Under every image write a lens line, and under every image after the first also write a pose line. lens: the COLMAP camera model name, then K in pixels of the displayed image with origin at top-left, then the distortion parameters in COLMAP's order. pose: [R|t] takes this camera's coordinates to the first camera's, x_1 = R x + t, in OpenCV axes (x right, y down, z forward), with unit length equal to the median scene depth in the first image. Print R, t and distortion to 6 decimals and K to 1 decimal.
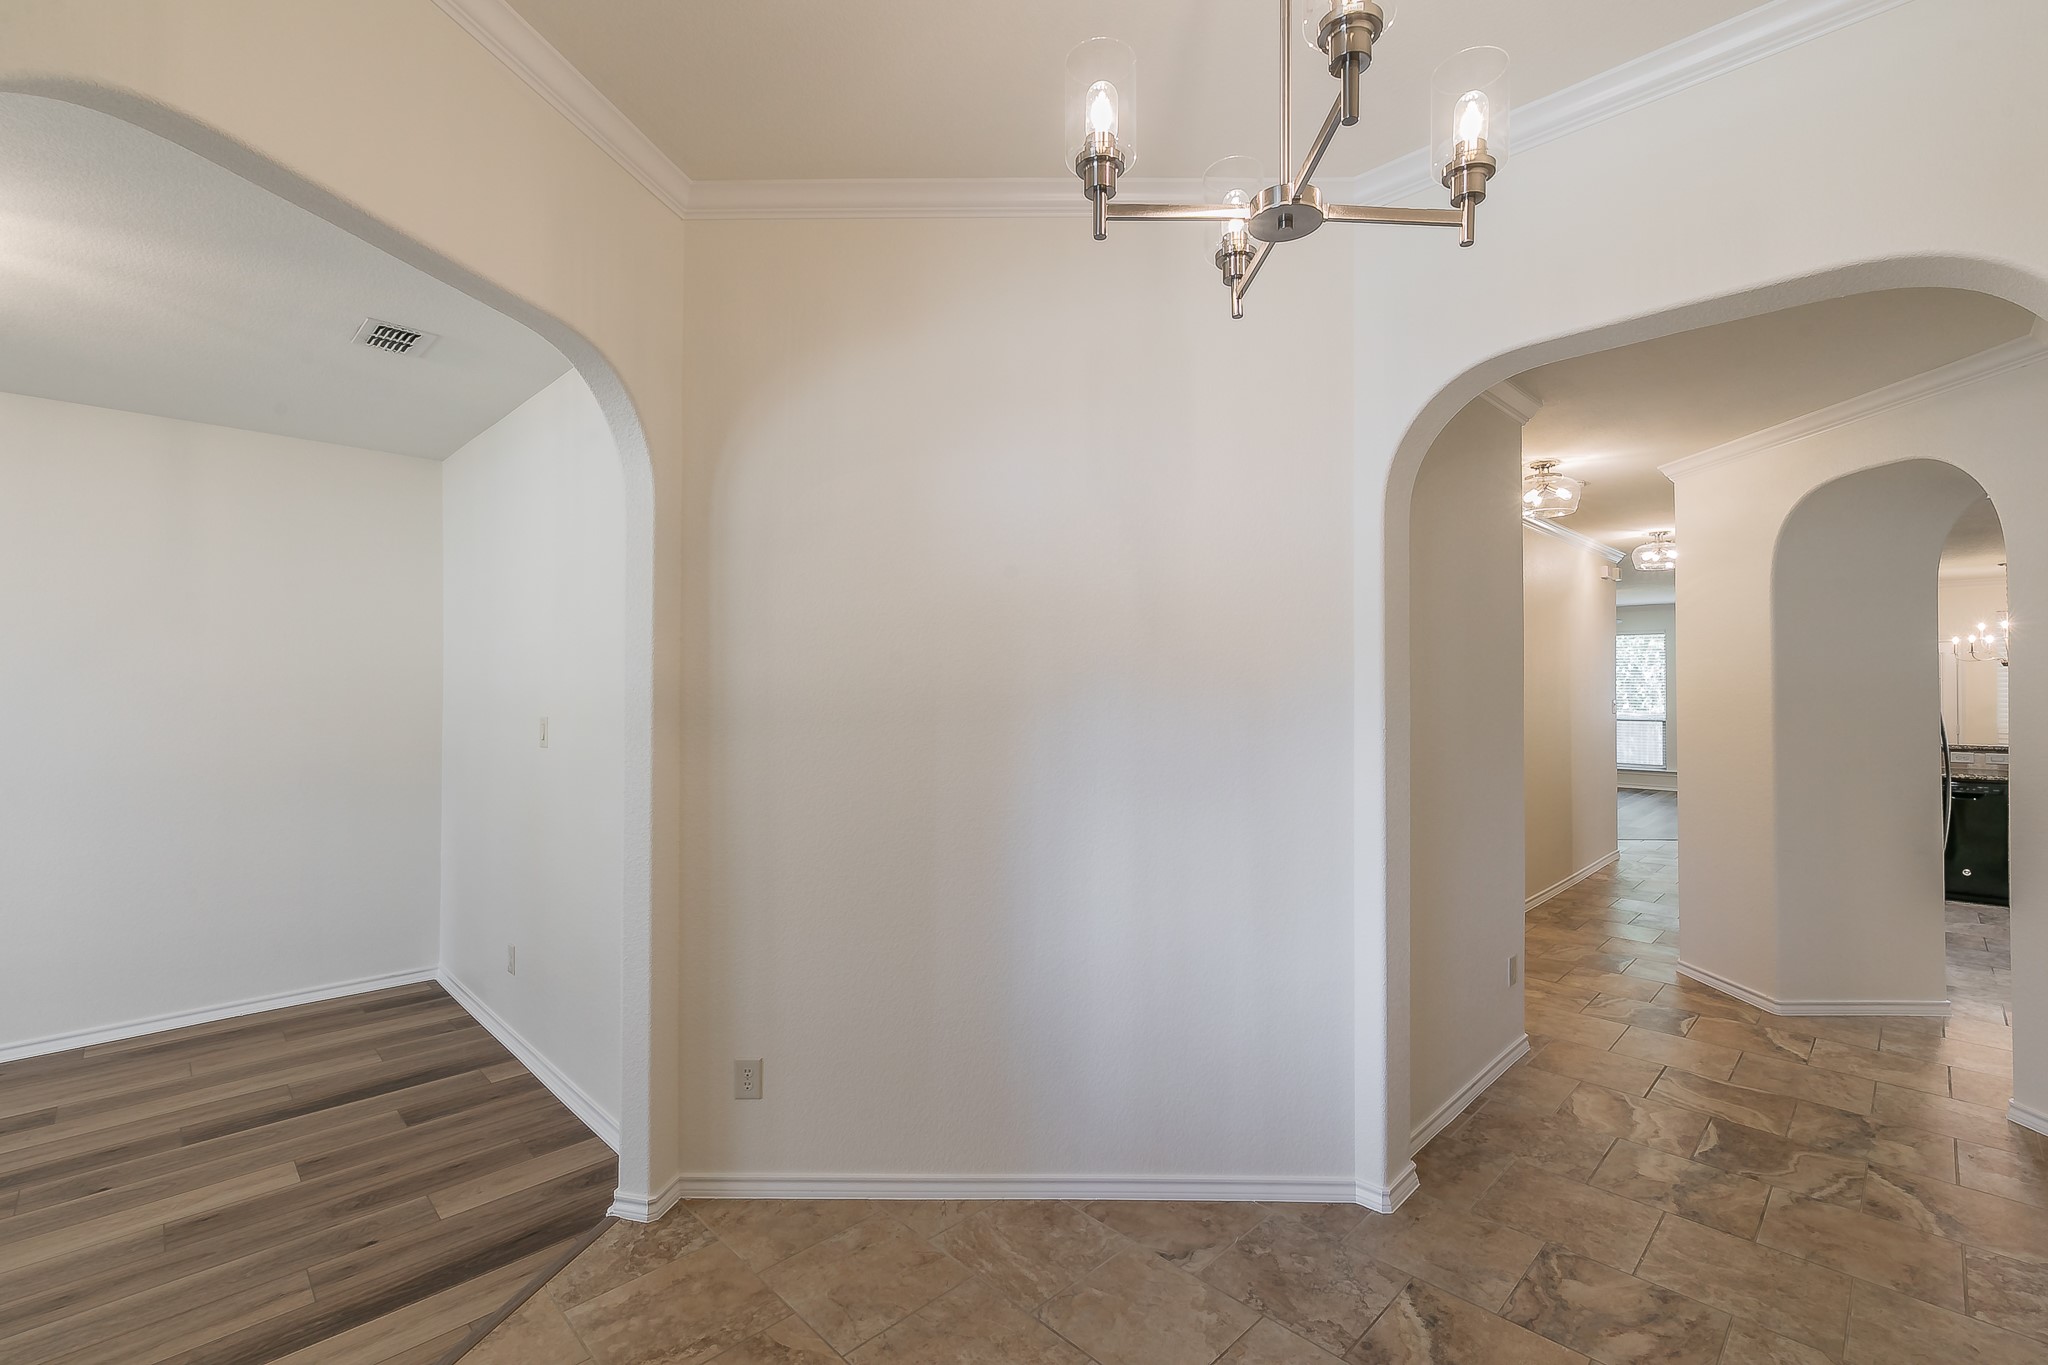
lens RADIAL K [[885.9, 0, 1024.0], [0, 885.9, 682.5], [0, 0, 1]] dist [-0.000428, -0.000171]
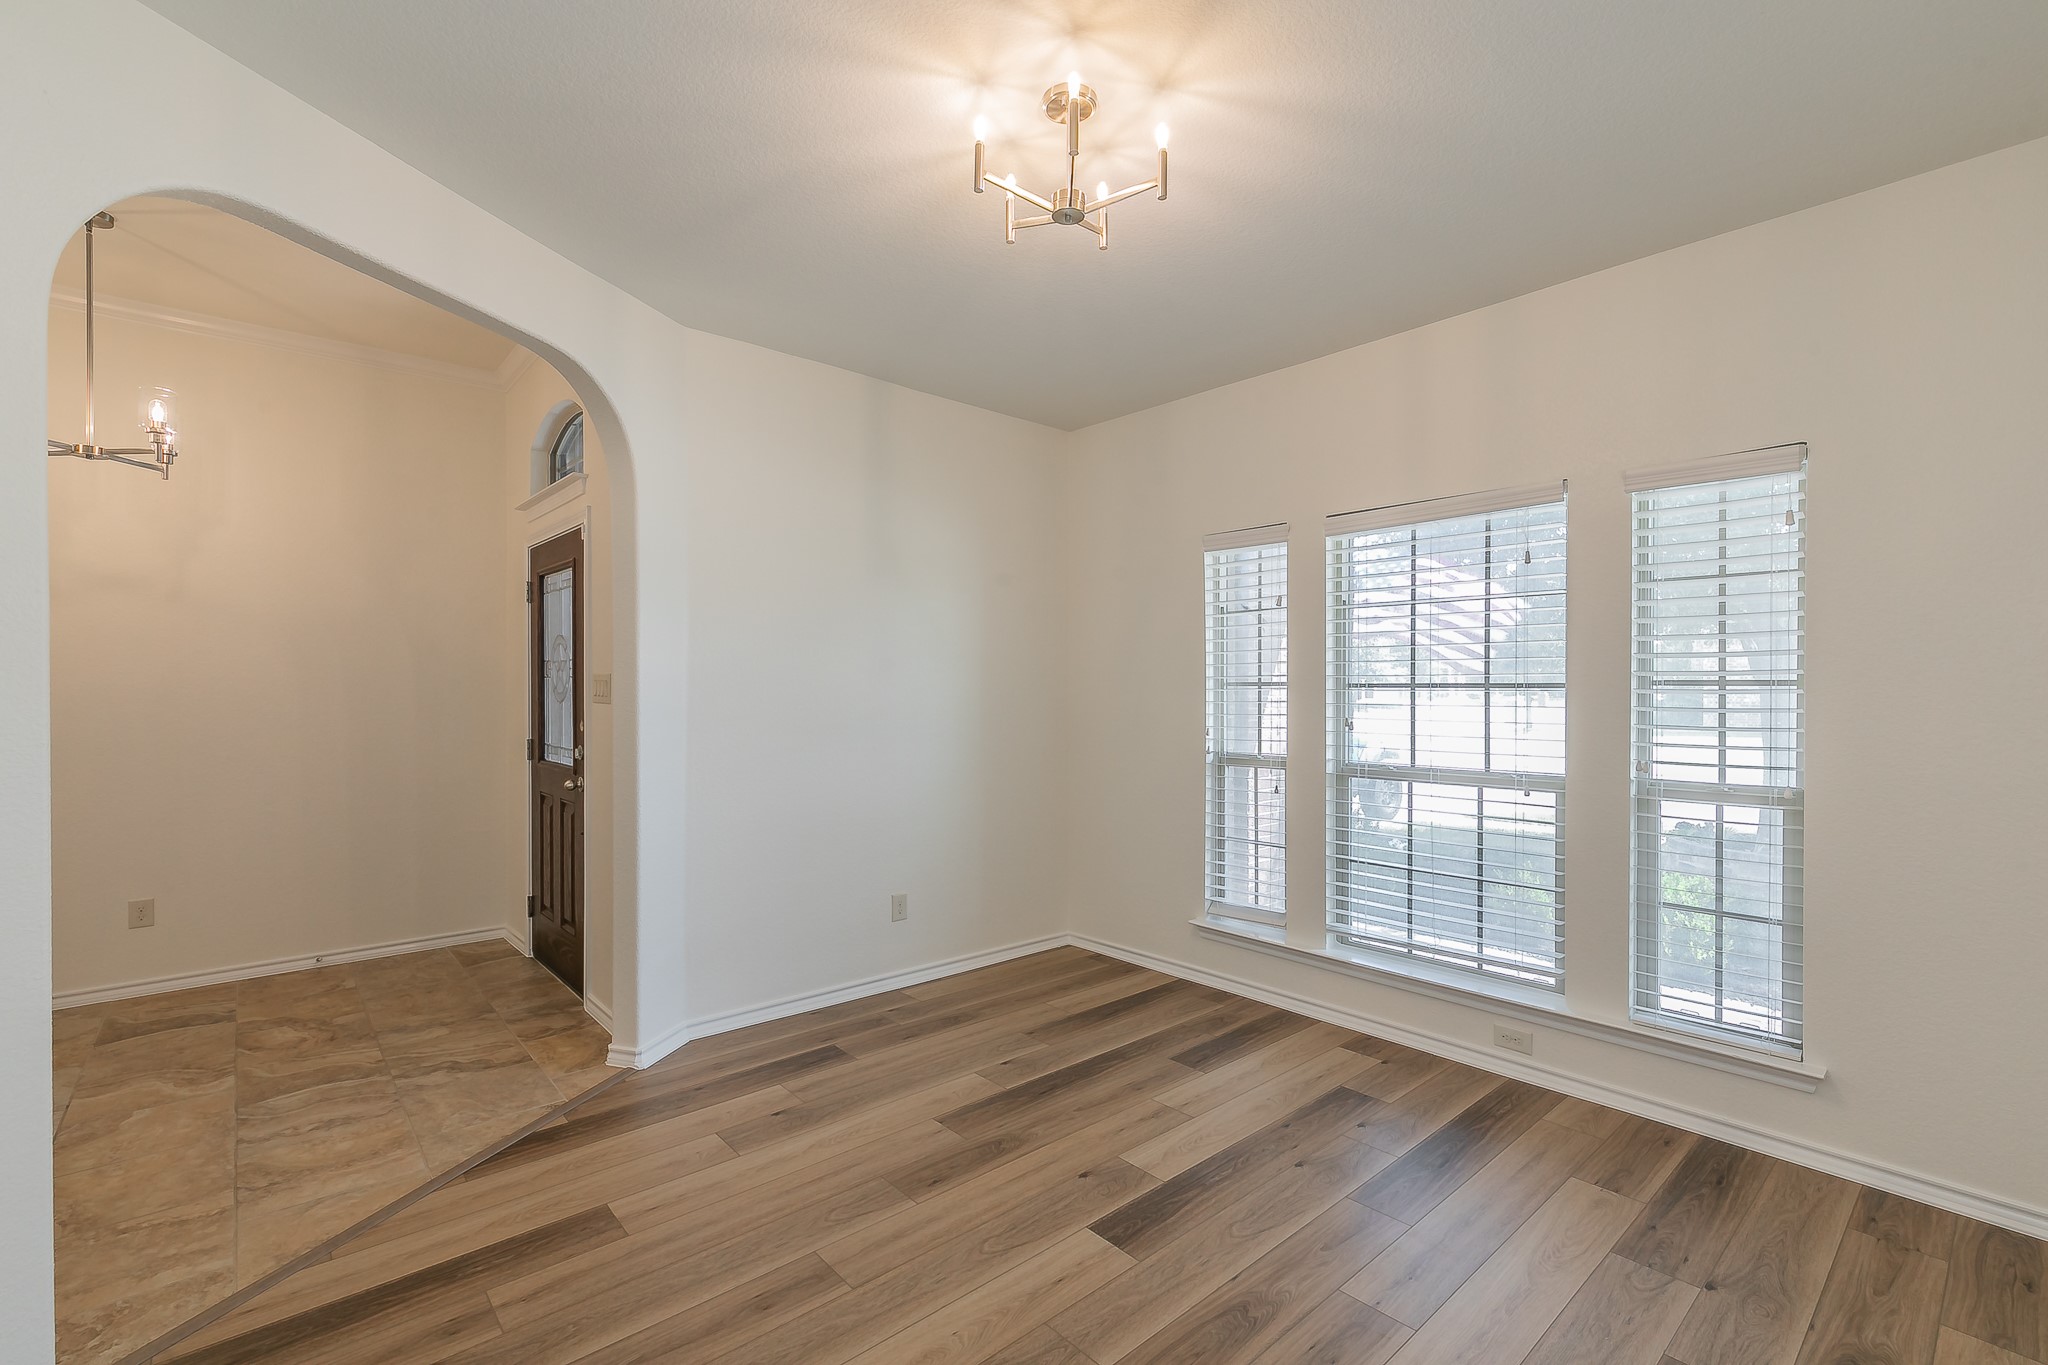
lens RADIAL K [[885.9, 0, 1024.0], [0, 885.9, 682.5], [0, 0, 1]] dist [-0.000428, -0.000171]
pose [[-0.998328, -0.002020, 0.057772, -1.353413], [-0.002498, 0.999963, -0.008197, 0.085446], [-0.057753, -0.008328, -0.998296, 1.813264]]
